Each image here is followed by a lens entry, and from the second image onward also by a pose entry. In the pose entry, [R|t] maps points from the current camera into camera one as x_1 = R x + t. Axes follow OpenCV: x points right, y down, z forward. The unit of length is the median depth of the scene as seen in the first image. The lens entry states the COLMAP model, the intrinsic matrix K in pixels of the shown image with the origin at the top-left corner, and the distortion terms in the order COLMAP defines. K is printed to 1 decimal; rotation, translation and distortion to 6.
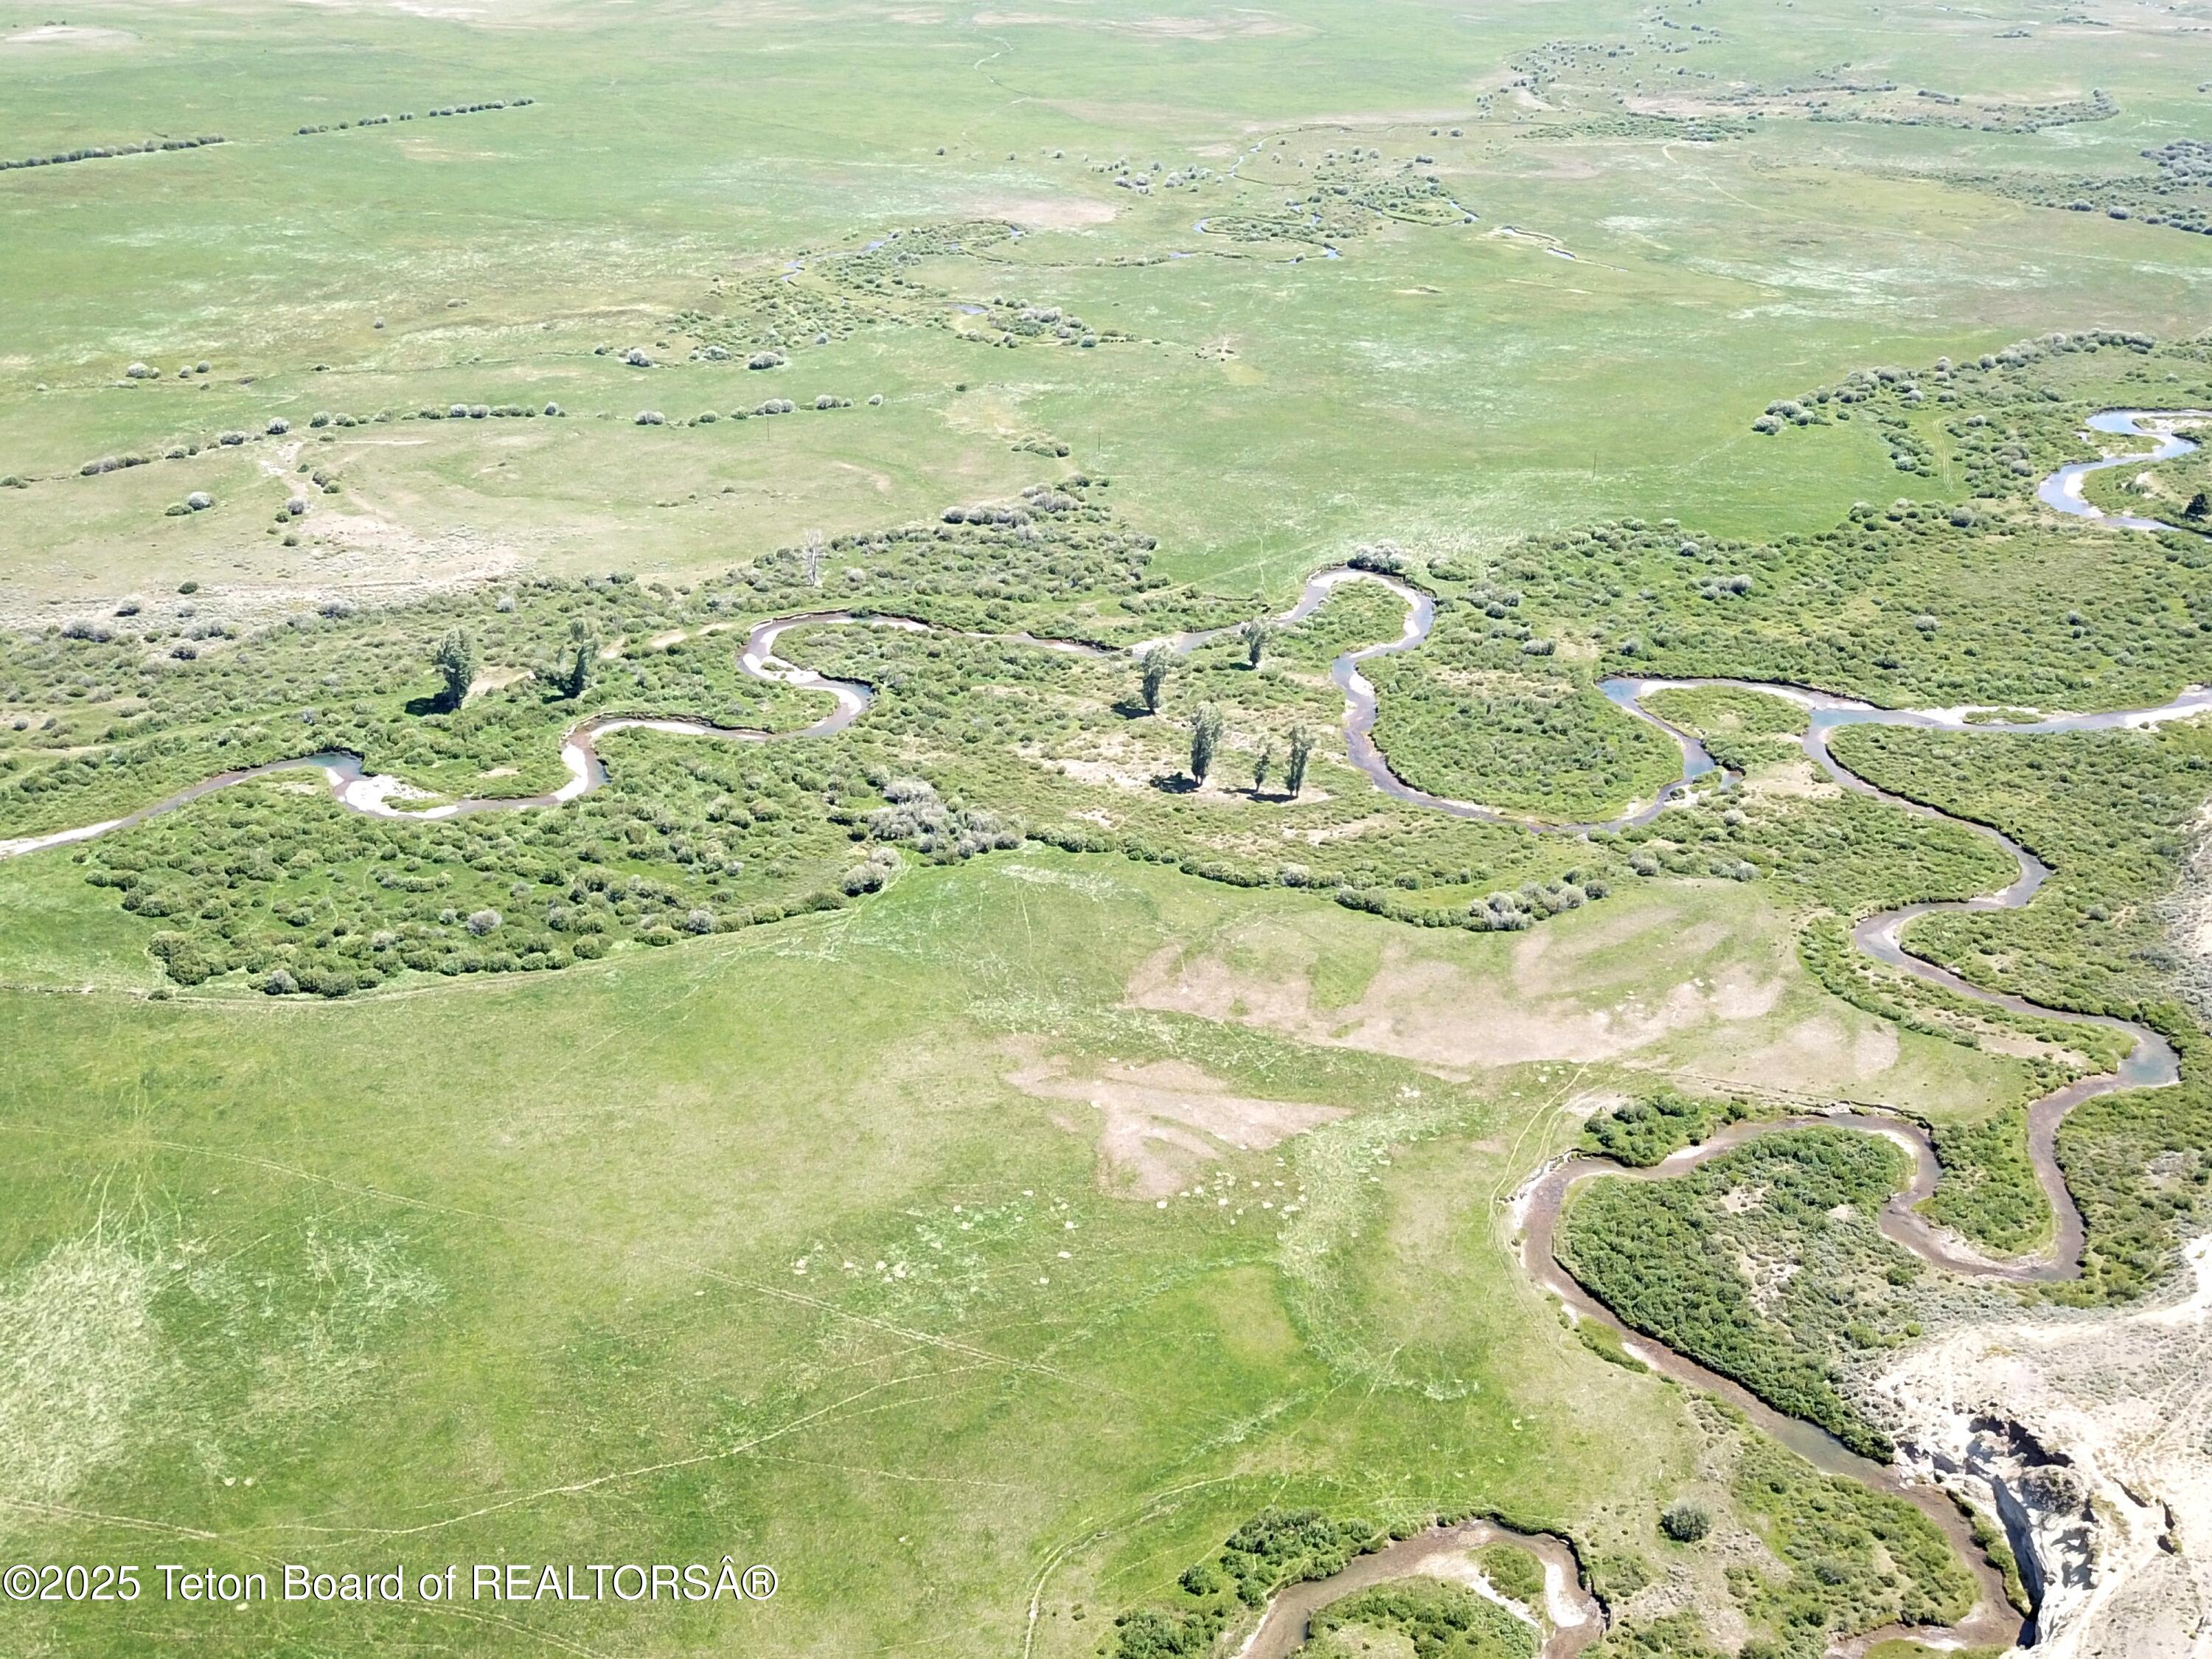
lens RADIAL K [[2379.9, 0, 1101.2], [0, 2379.9, 872.3], [0, 0, 1]] dist [0.167987, -0.622024]
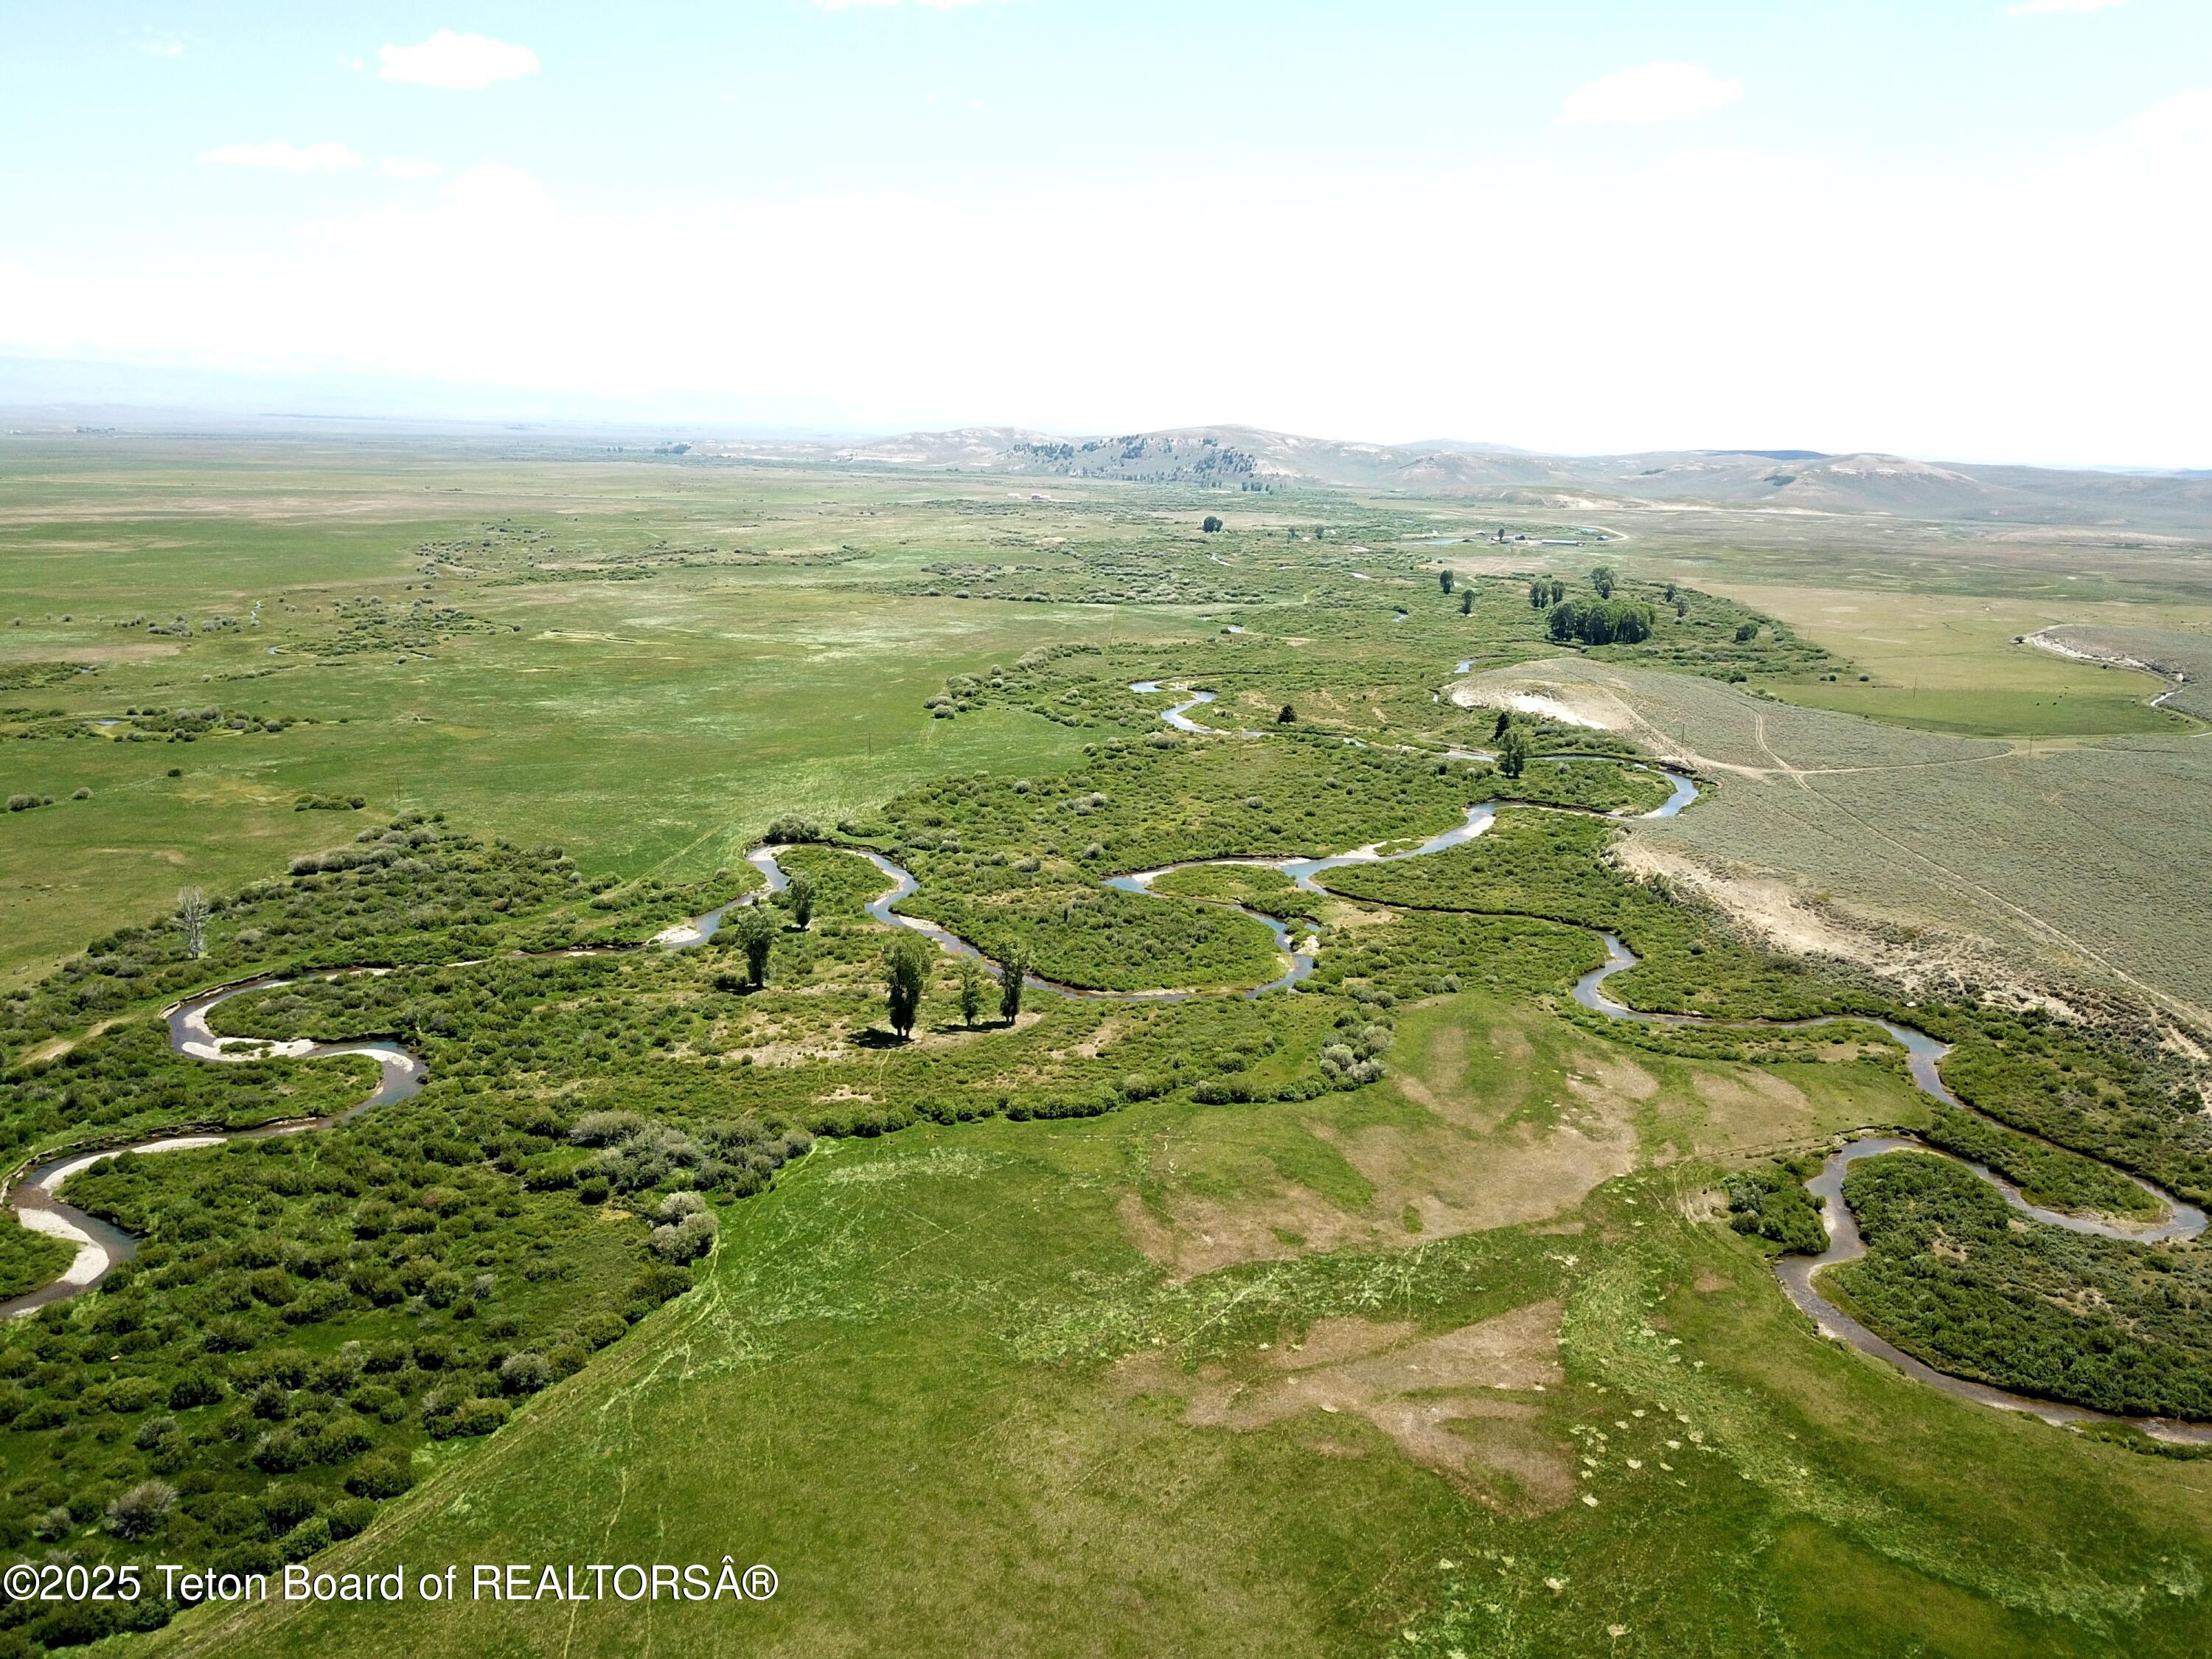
lens RADIAL K [[1703.0, 0, 1104.7], [0, 1703.0, 818.8], [0, 0, 1]] dist [0.005165, -0.002741]
pose [[0.793930, -0.152775, 0.588502, -0.247266], [0.272758, 0.954549, -0.120168, -0.018994], [-0.543395, 0.255923, 0.799516, 0.458525]]
